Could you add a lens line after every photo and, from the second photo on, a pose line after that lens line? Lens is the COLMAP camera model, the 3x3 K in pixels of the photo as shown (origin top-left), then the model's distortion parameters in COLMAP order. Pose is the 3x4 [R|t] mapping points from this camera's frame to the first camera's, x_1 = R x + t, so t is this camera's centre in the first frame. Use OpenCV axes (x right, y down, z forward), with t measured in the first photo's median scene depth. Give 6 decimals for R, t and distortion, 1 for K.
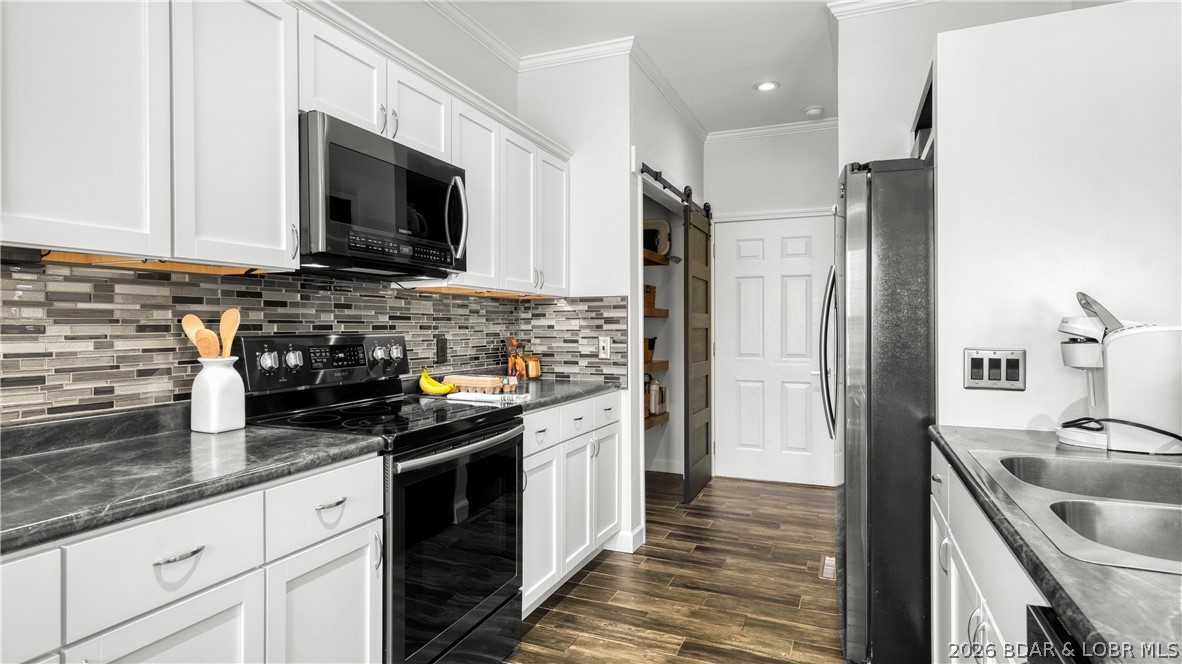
lens RADIAL K [[610.0, 0, 587.1], [0, 610.0, 325.0], [0, 0, 1]] dist [0.014660, -0.003533]
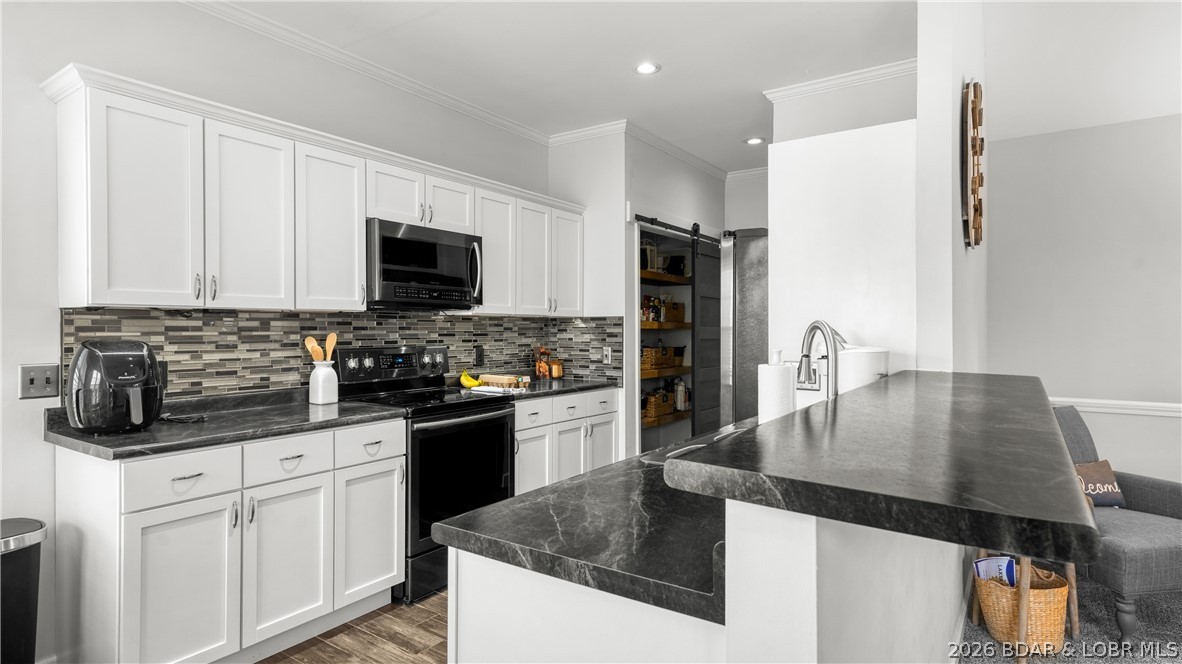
lens RADIAL K [[610.0, 0, 597.7], [0, 610.0, 327.0], [0, 0, 1]] dist [0.014660, -0.003533]
pose [[0.980325, 0.000840, -0.197388, 0.478252], [-0.000982, 0.999999, -0.000622, -0.042314], [0.197387, 0.000804, 0.980325, -0.521113]]
